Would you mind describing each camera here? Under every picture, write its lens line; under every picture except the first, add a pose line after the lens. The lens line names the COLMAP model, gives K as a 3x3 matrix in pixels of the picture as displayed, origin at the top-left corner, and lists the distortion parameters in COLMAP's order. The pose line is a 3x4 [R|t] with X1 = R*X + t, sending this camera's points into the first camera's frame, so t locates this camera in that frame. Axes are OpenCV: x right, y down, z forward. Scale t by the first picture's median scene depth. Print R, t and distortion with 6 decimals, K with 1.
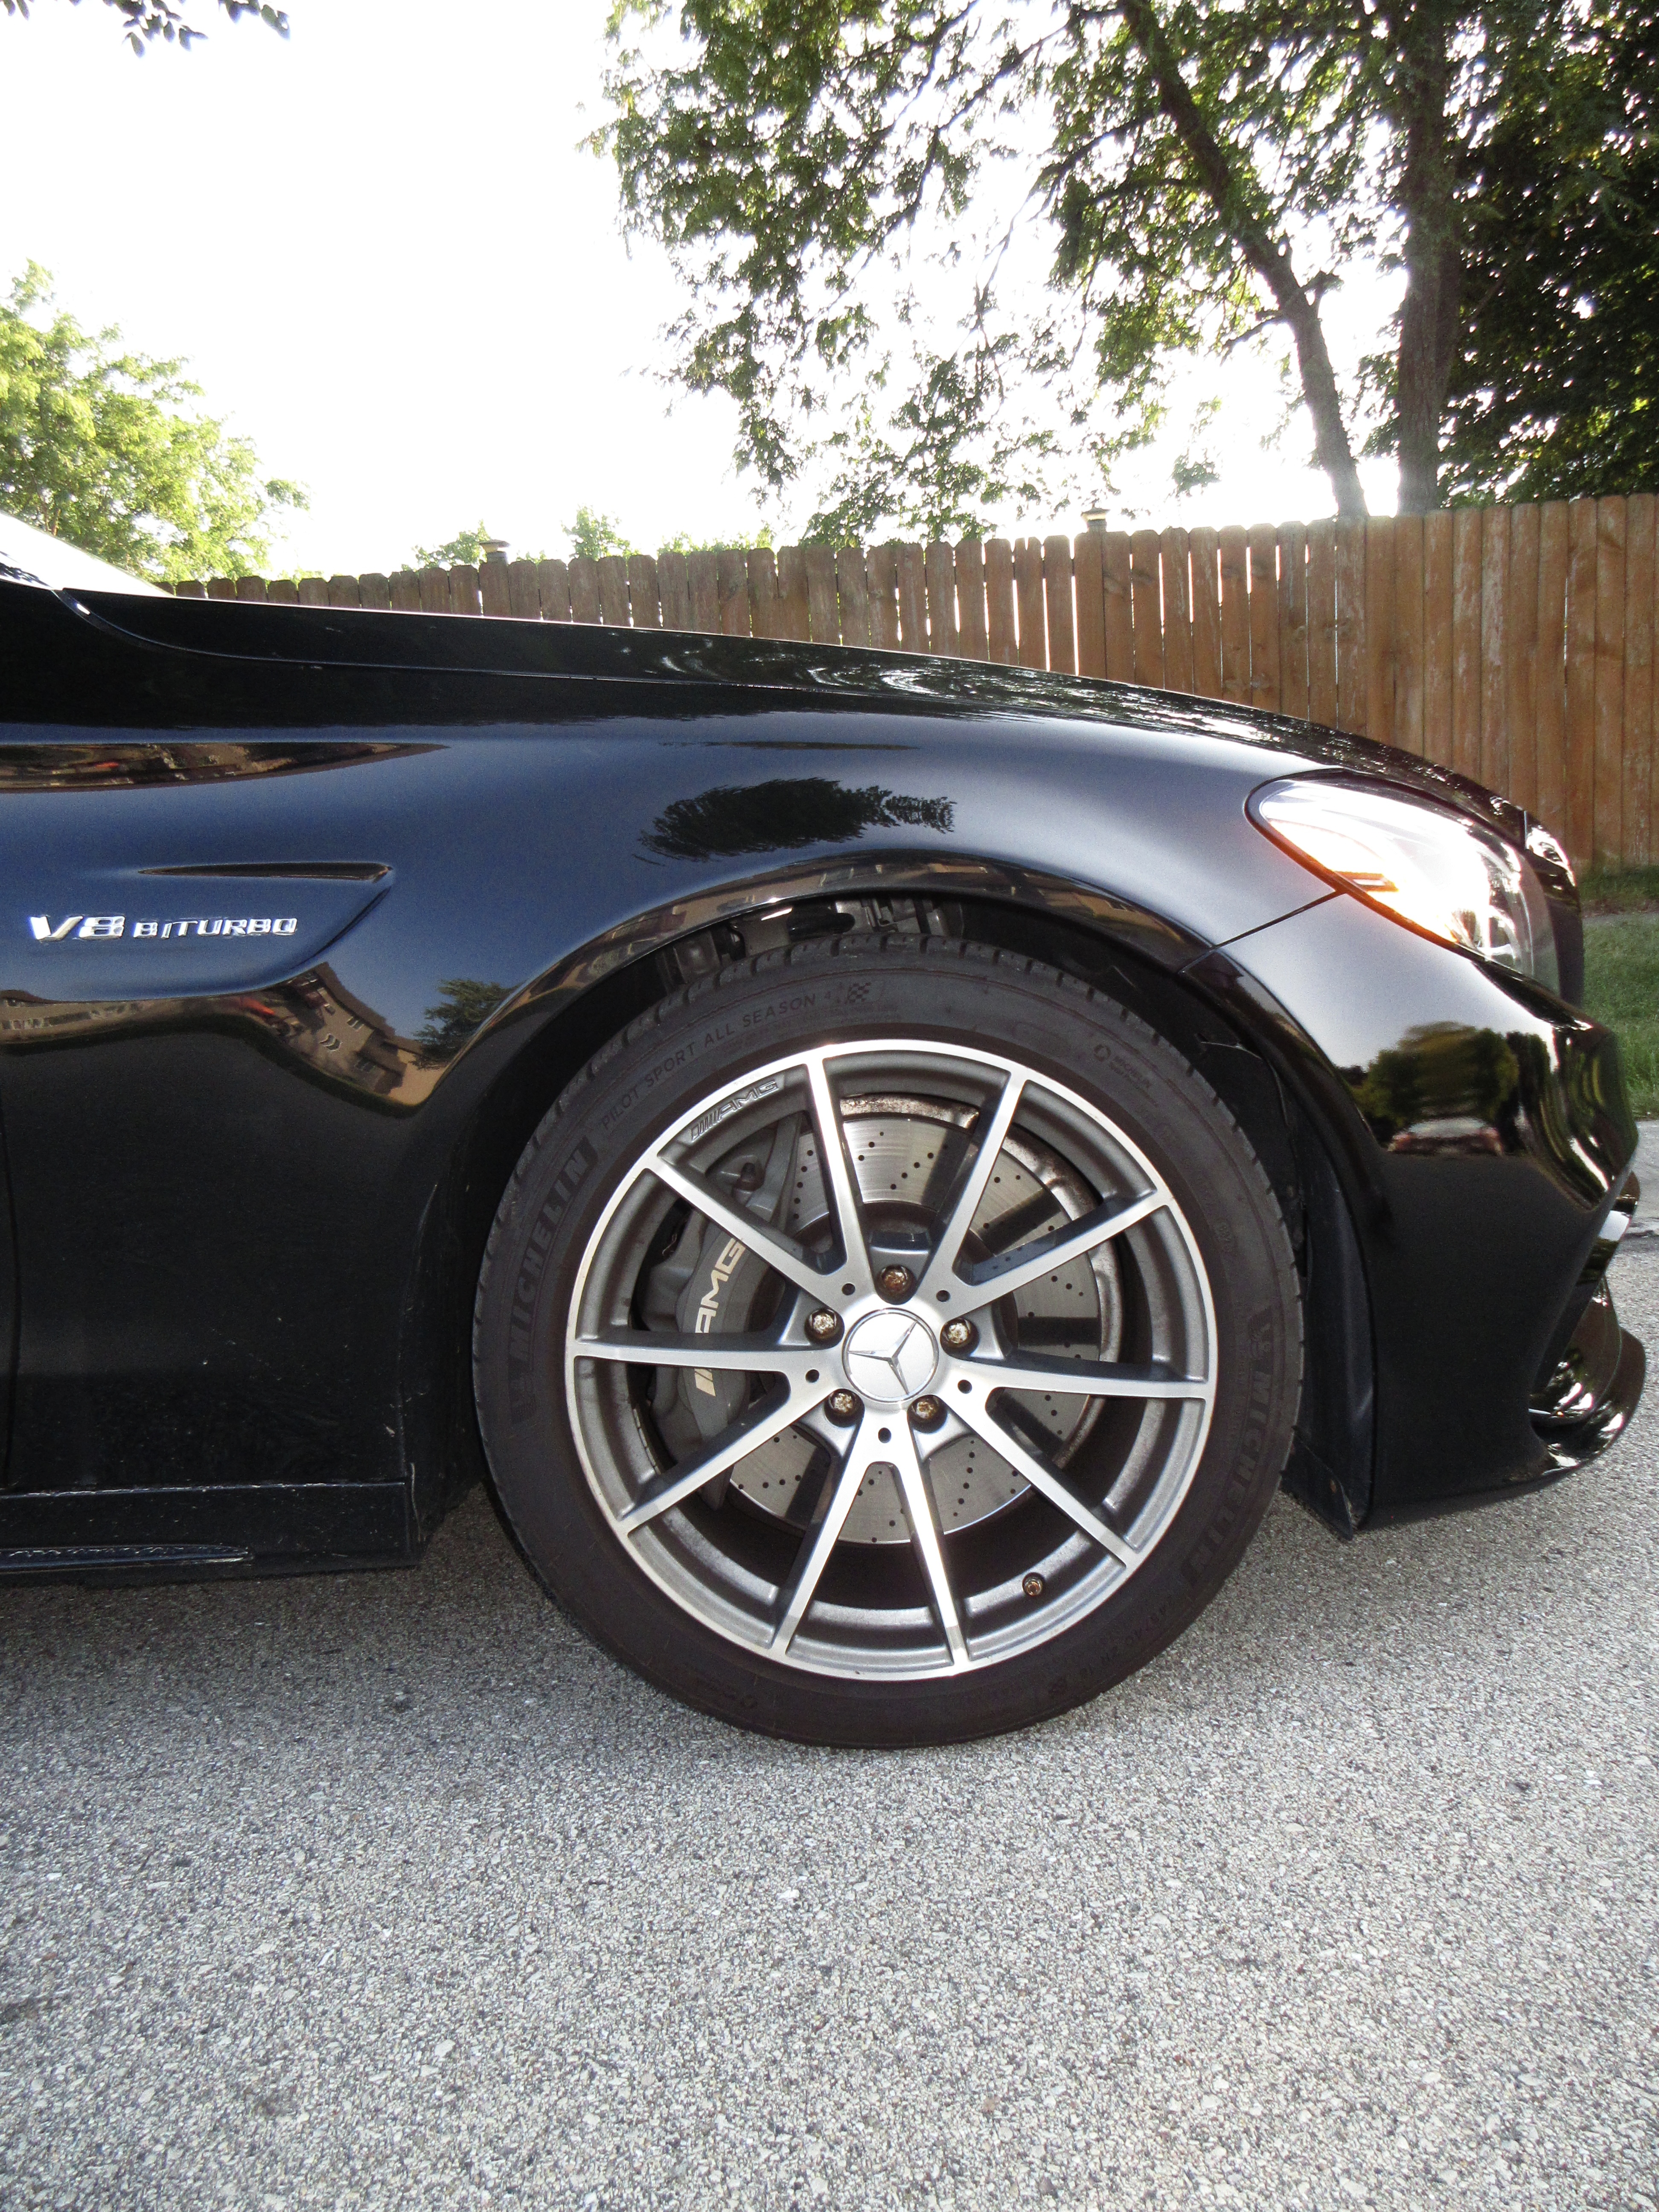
lens RADIAL K [[1604.7, 0, 829.5], [0, 1604.7, 1106.0], [0, 0, 1]] dist [0.003979, 0.004499]
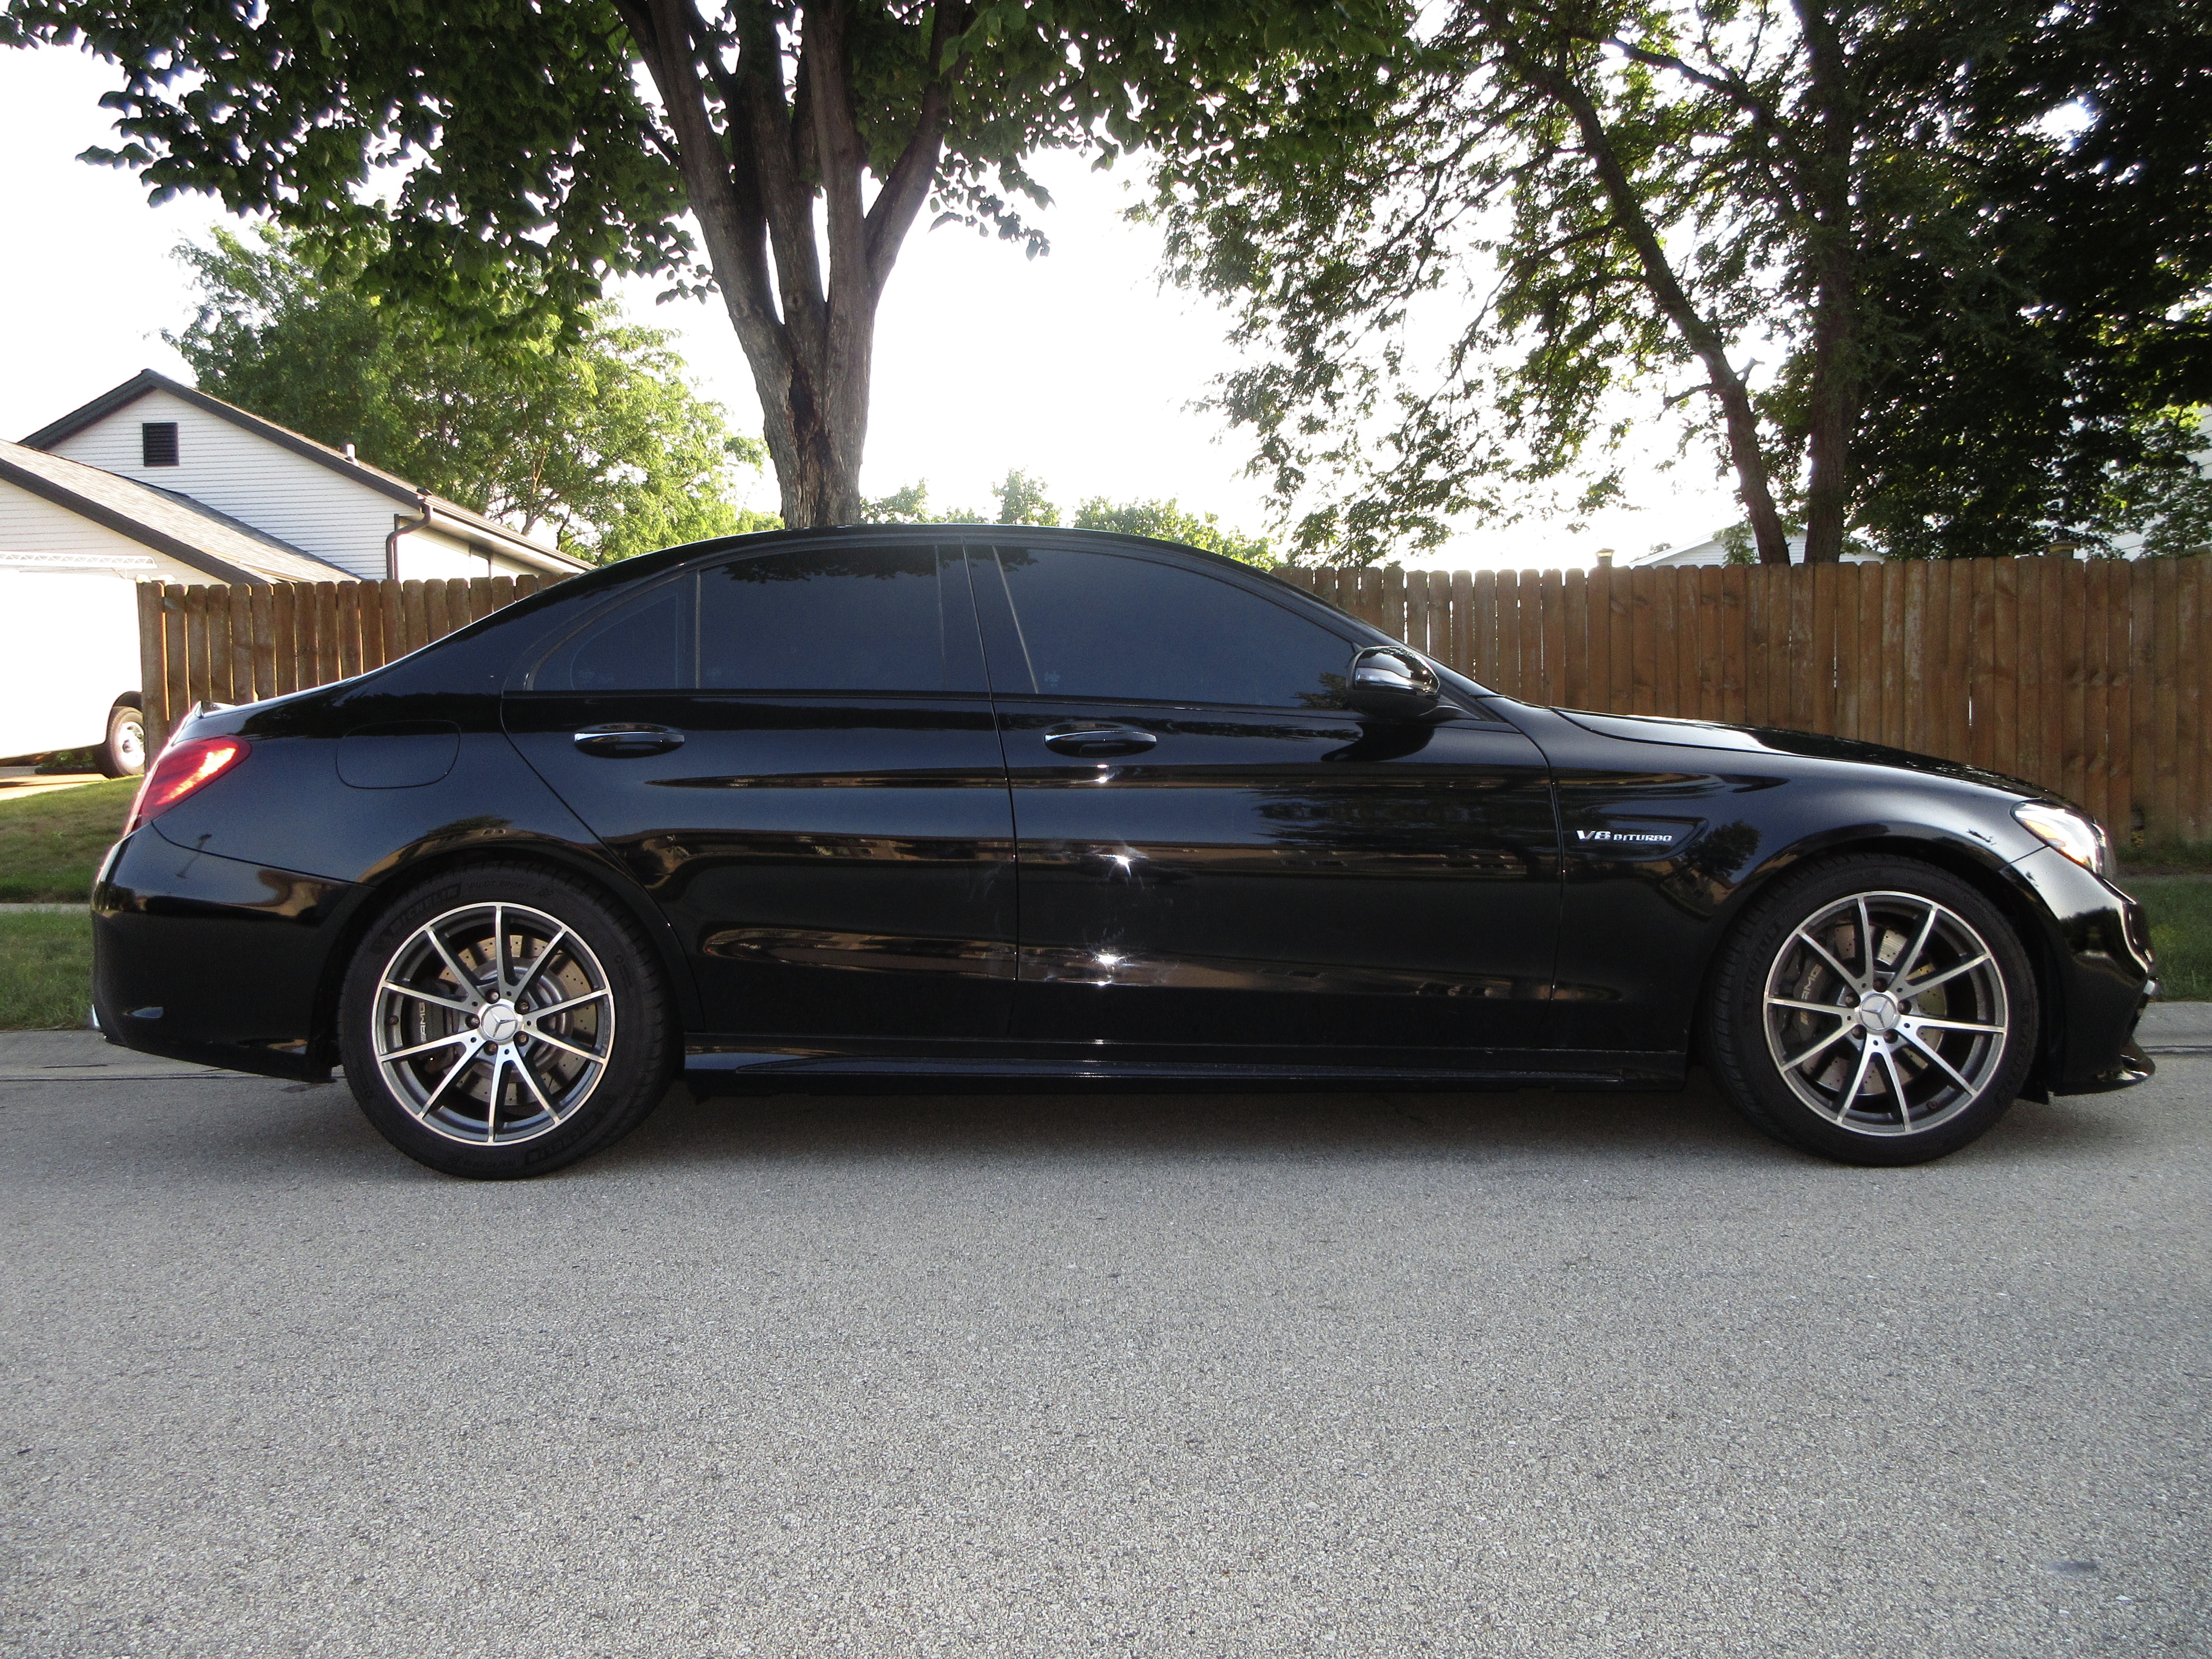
lens RADIAL K [[1577.1, 0, 1106.0], [0, 1577.1, 829.5], [0, 0, 1]] dist [-0.004997, 0.001344]
pose [[0.997861, 0.051173, -0.040670, -0.972561], [-0.055996, 0.990194, -0.127986, 0.223122], [0.033722, 0.129990, 0.990942, -1.403263]]
